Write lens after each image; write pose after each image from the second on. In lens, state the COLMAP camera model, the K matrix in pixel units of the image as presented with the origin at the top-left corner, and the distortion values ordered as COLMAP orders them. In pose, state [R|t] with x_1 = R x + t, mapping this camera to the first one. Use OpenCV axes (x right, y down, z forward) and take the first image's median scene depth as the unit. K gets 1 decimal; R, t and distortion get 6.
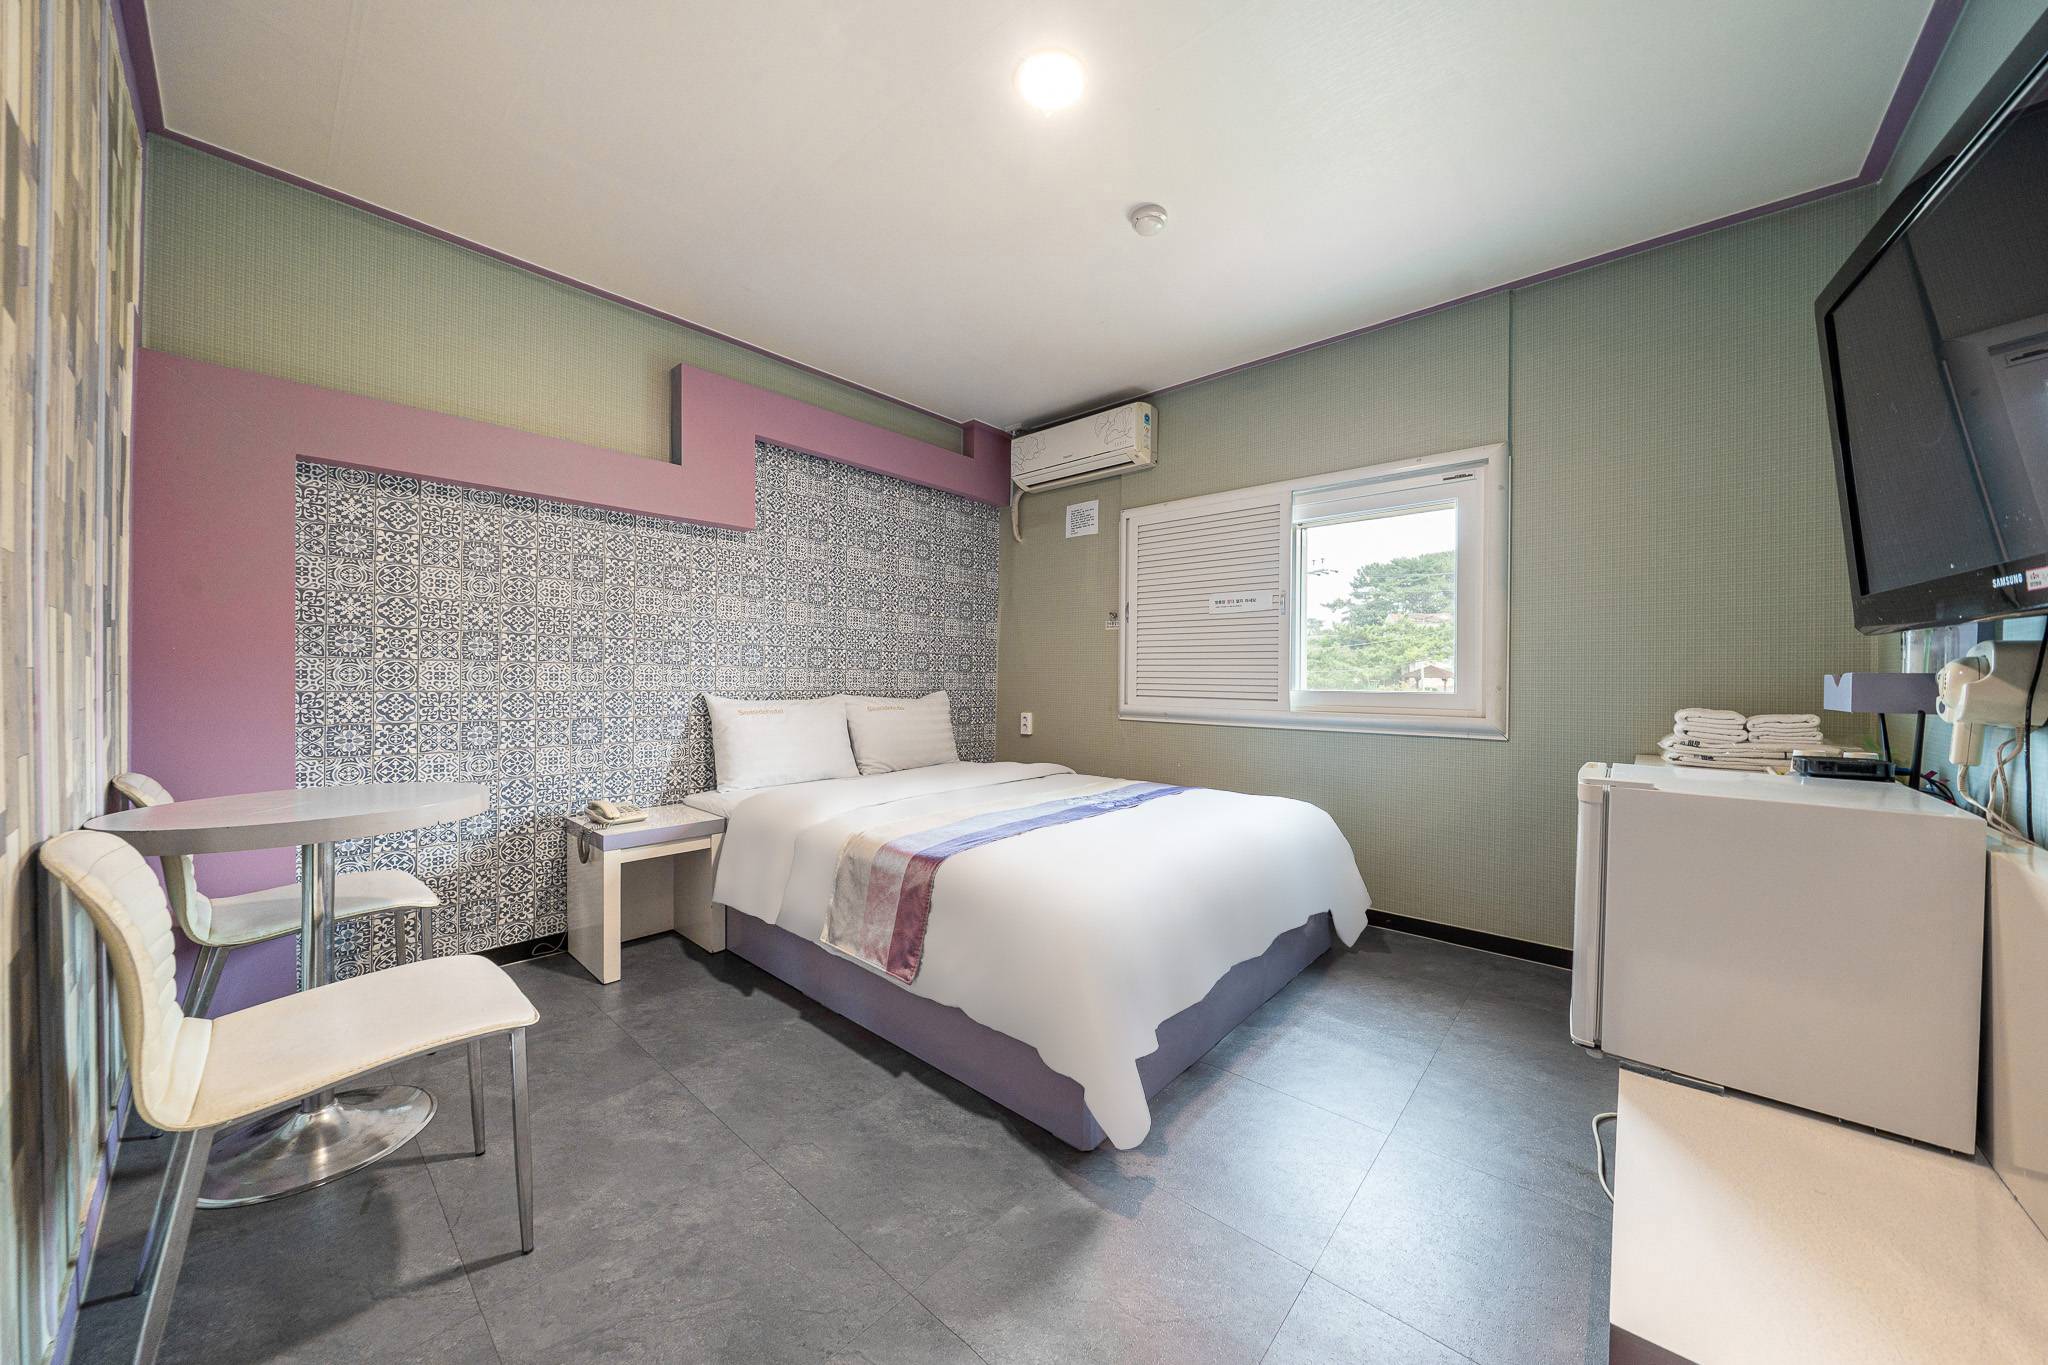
lens RADIAL K [[711.4, 0, 1020.4], [0, 711.4, 685.0], [0, 0, 1]] dist [-0.005341, 0.000420]
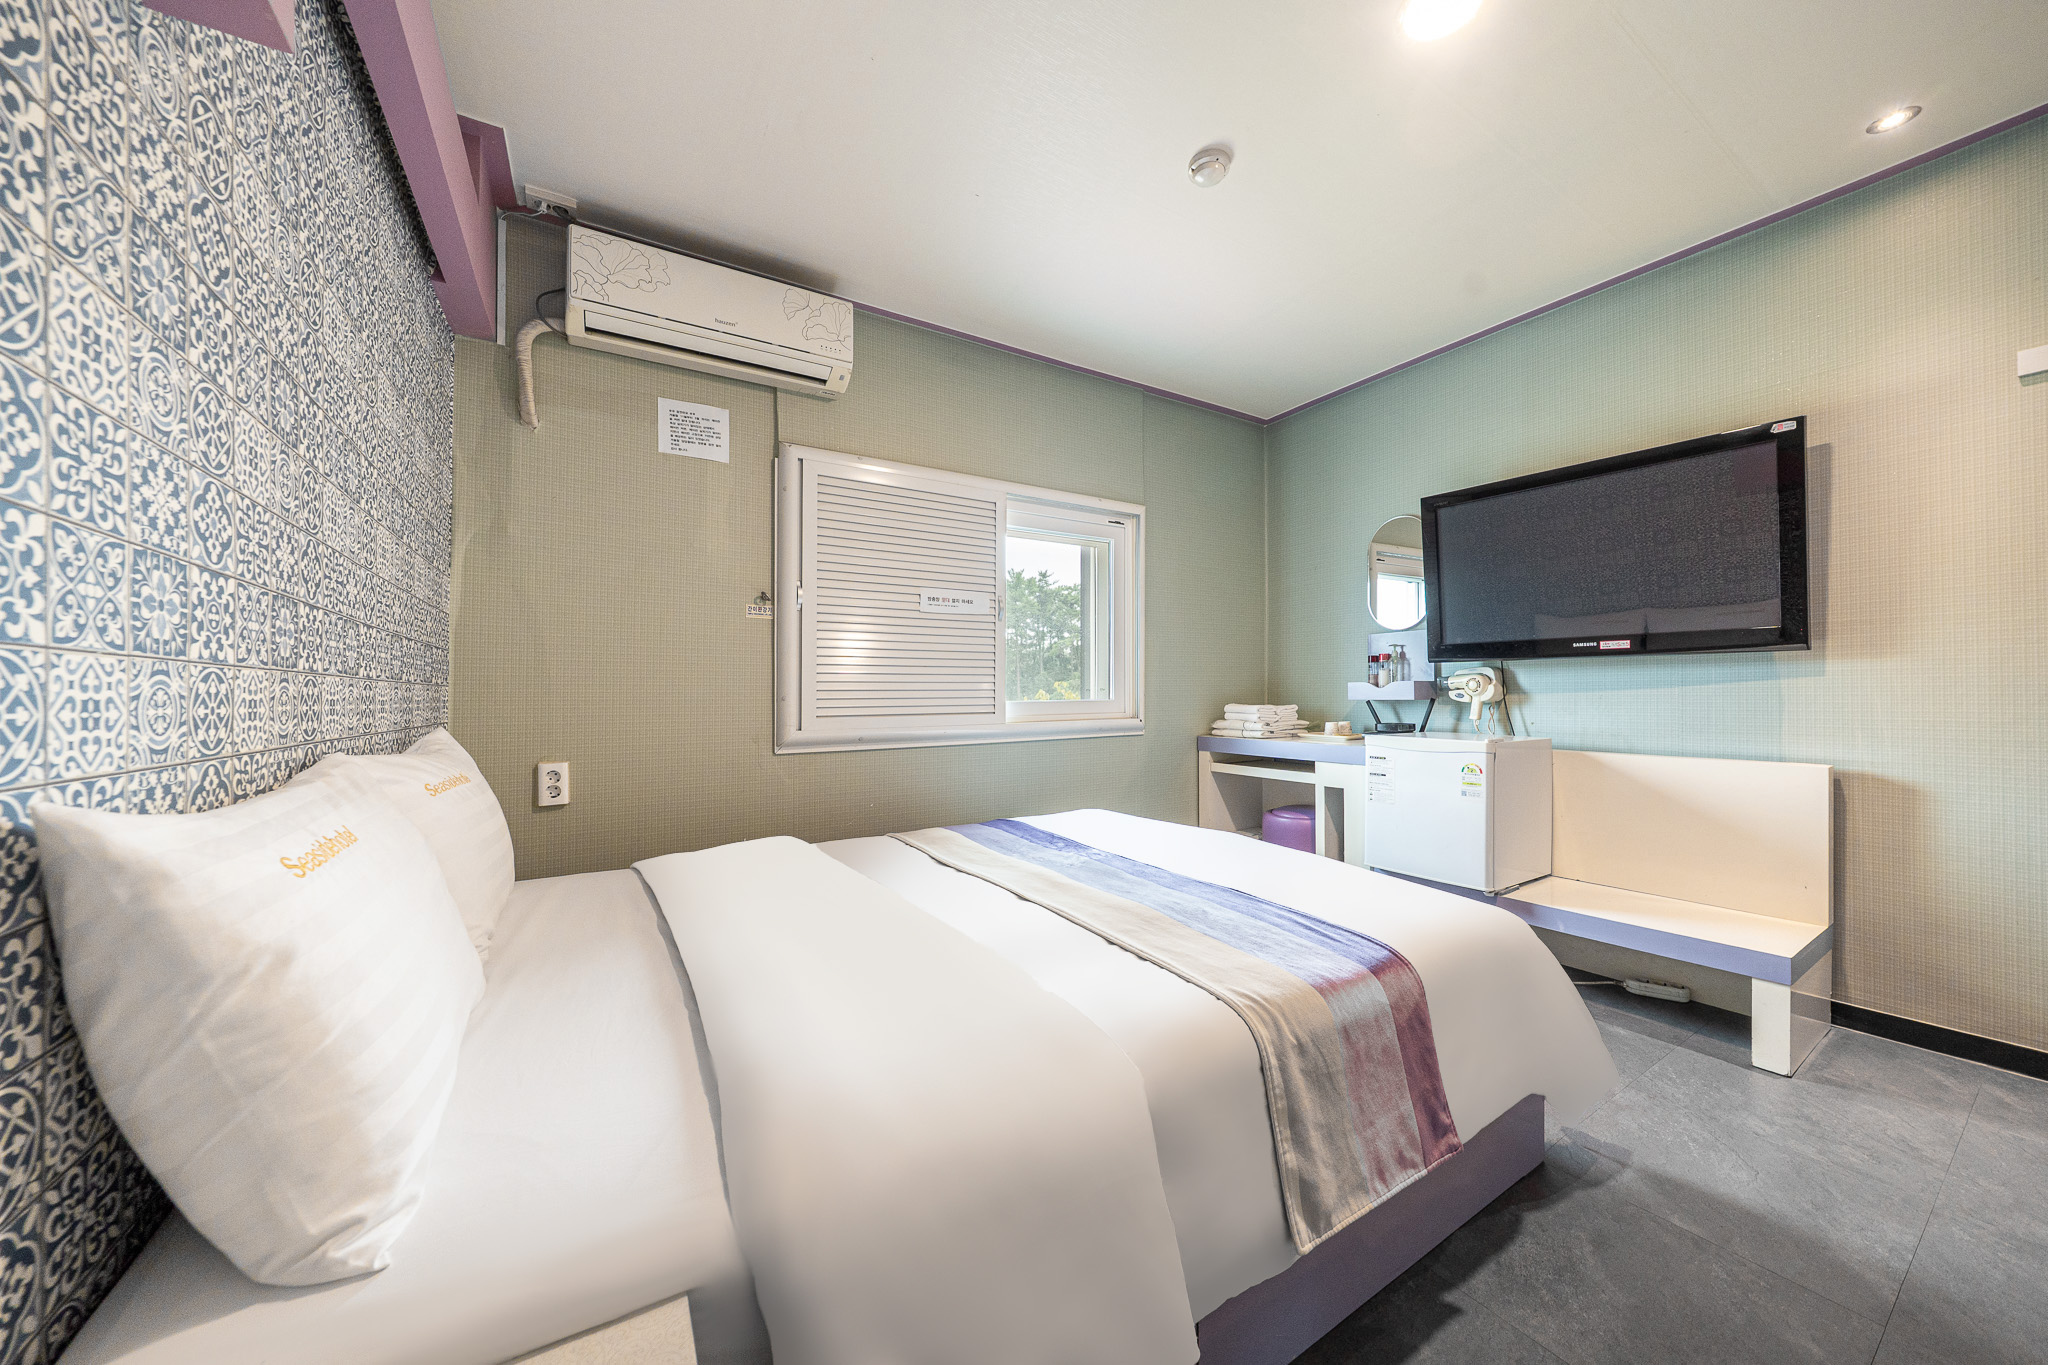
lens RADIAL K [[711.4, 0, 1029.3], [0, 711.4, 689.3], [0, 0, 1]] dist [-0.005341, 0.000420]
pose [[0.263795, -0.008230, 0.964544, -0.357322], [0.022156, 0.999751, 0.002471, -0.006869], [-0.964324, 0.020719, 0.263911, 0.481843]]
